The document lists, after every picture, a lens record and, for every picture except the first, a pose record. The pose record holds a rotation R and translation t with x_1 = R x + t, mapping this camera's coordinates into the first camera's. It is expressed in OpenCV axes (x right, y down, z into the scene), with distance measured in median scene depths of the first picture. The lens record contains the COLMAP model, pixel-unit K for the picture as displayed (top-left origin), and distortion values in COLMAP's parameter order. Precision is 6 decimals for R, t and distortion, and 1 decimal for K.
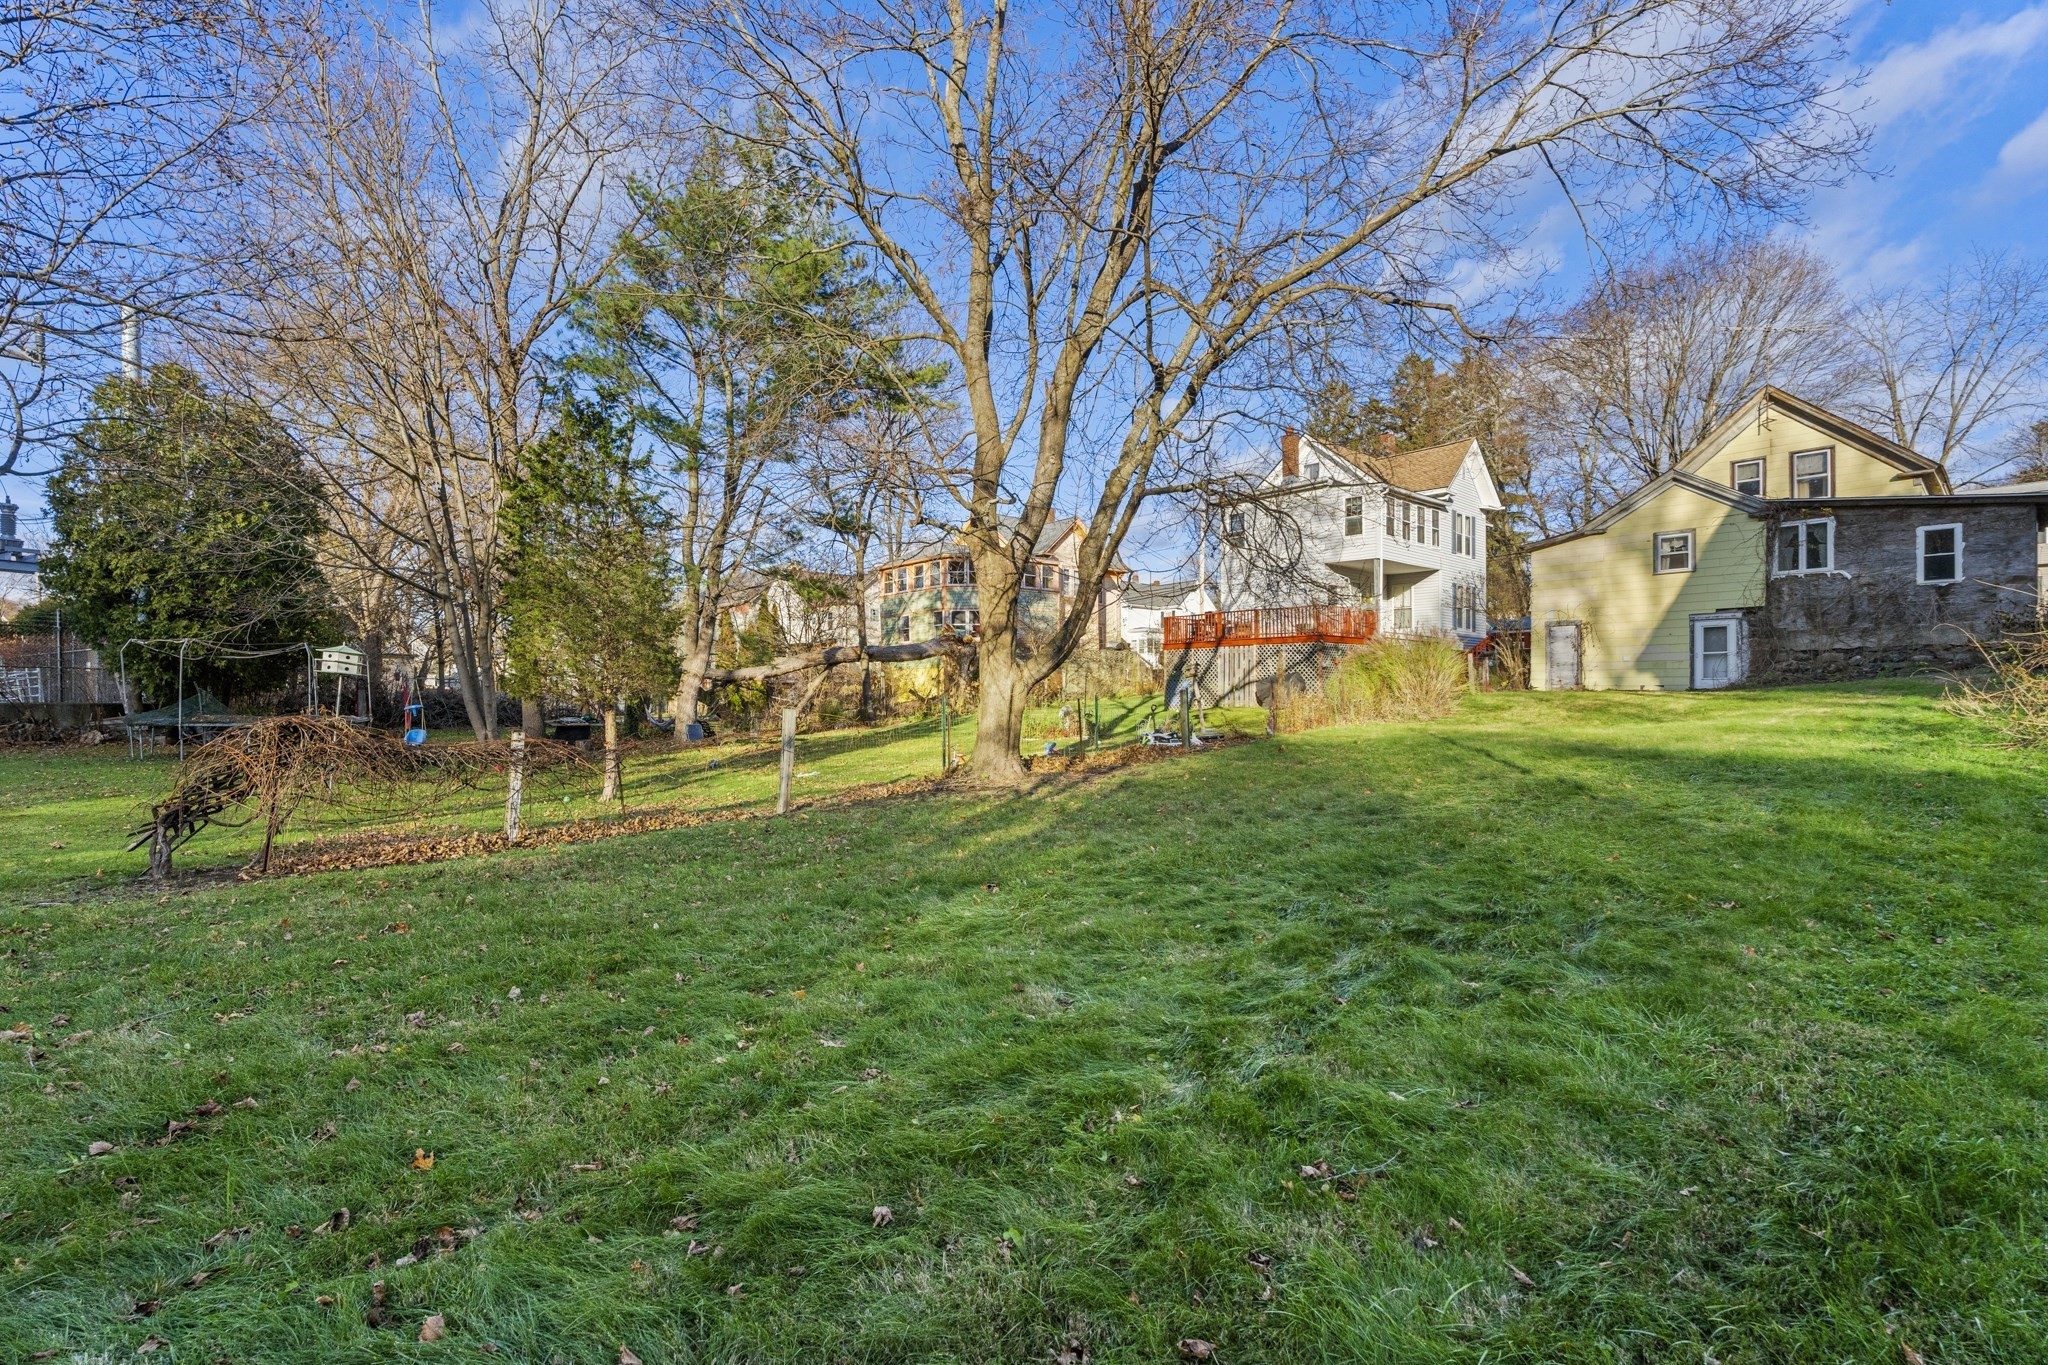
lens RADIAL K [[917.0, 0, 1022.7], [0, 917.0, 681.0], [0, 0, 1]] dist [0.006506, -0.002092]
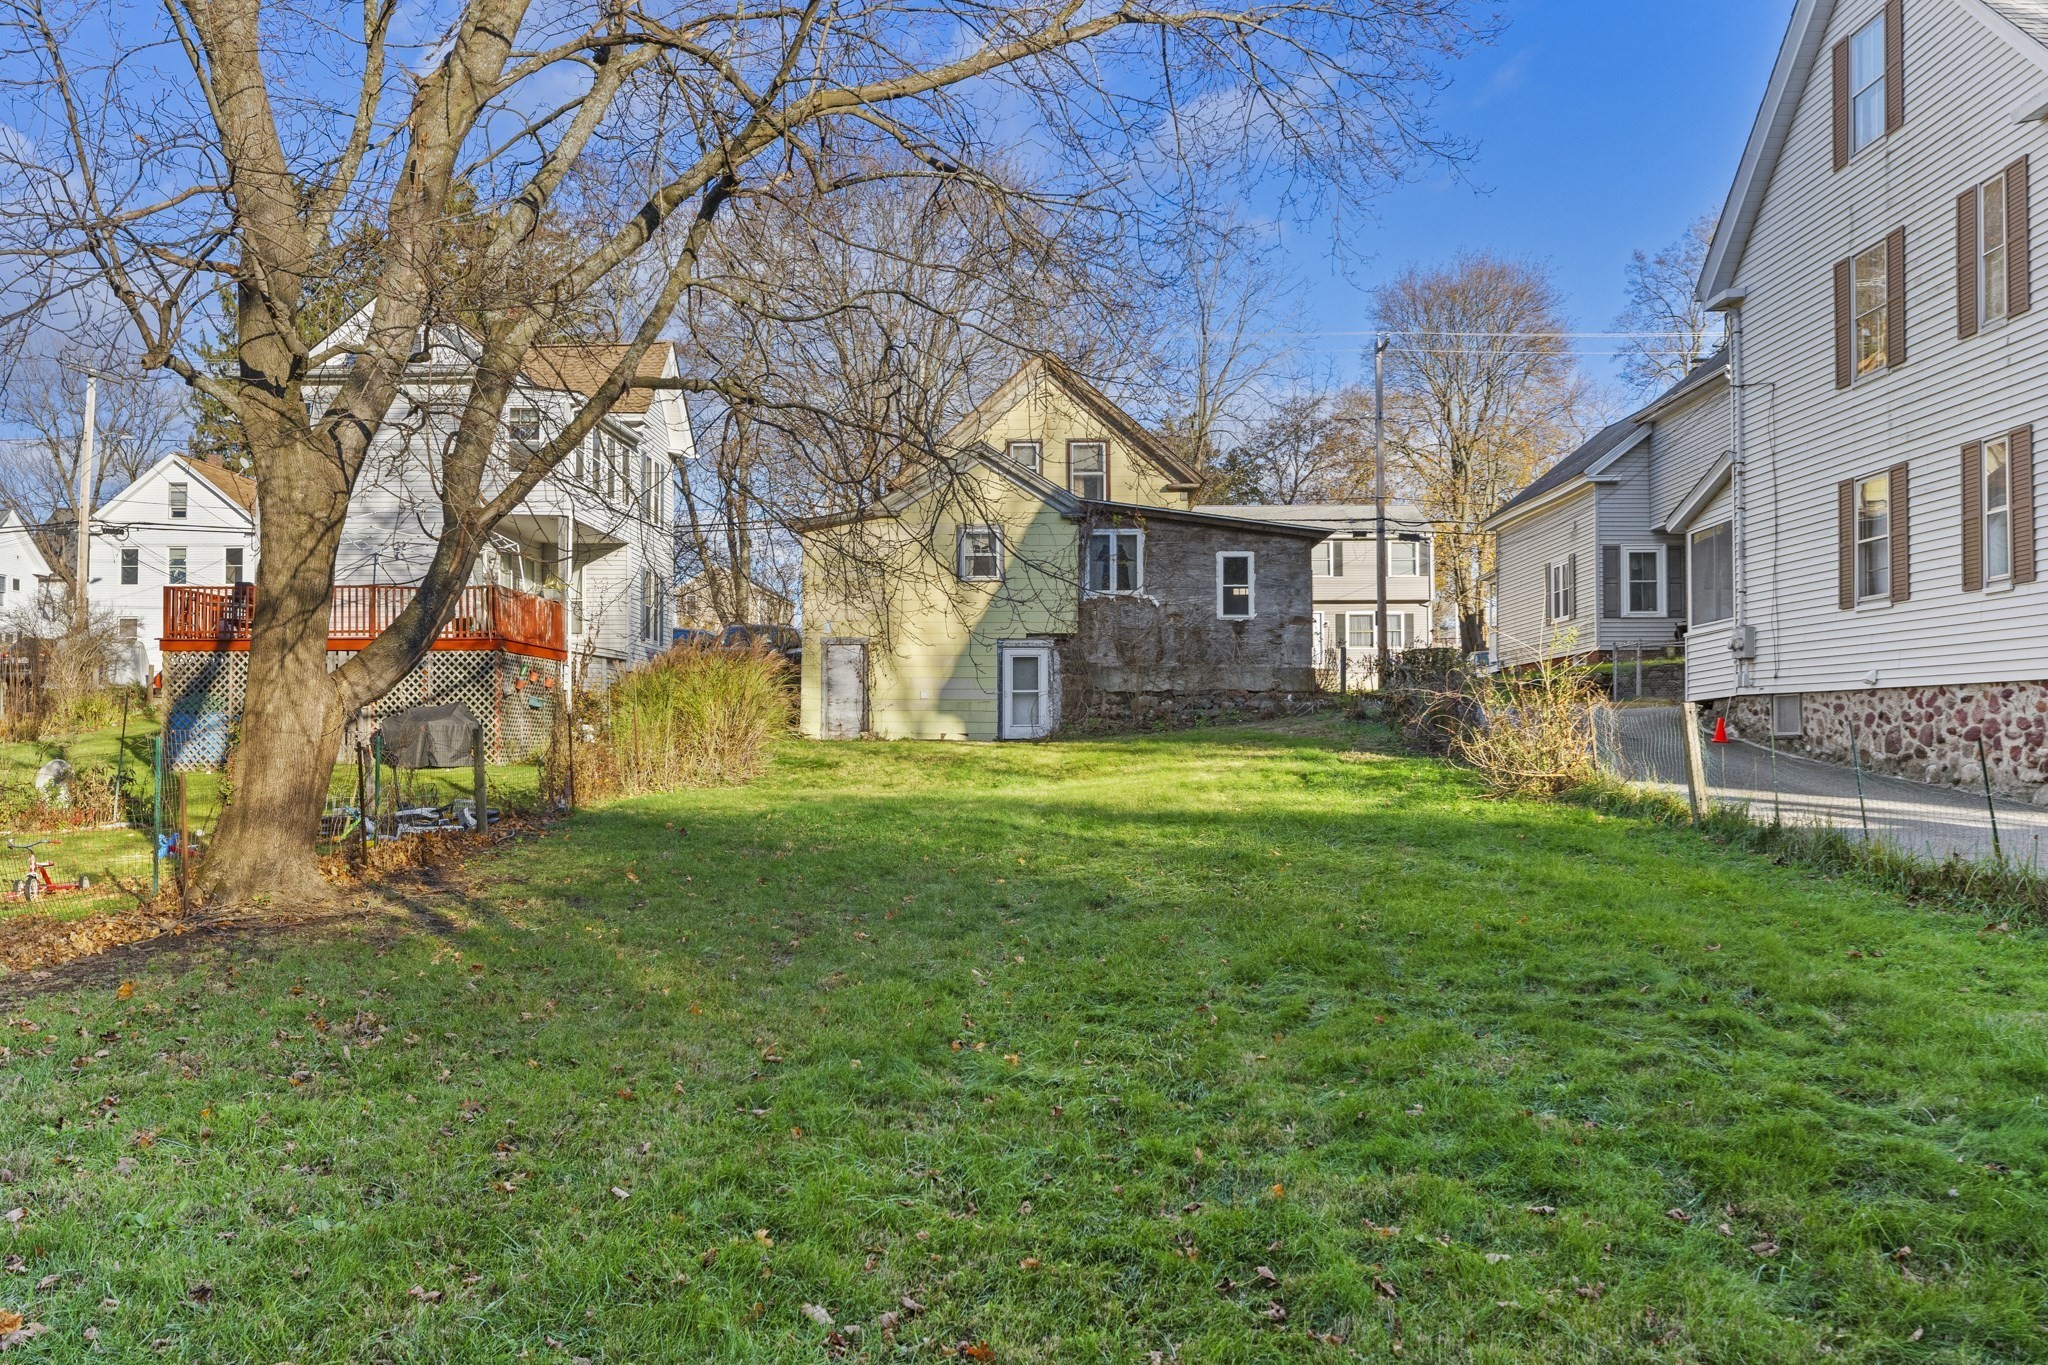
lens RADIAL K [[1615.7, 0, 1023.3], [0, 1615.7, 691.1], [0, 0, 1]] dist [0.008900, 0.000713]
pose [[0.714336, 0.032229, 0.699061, -0.180285], [-0.018674, 0.999461, -0.026997, 0.005272], [-0.699554, 0.006231, 0.714552, 0.051637]]
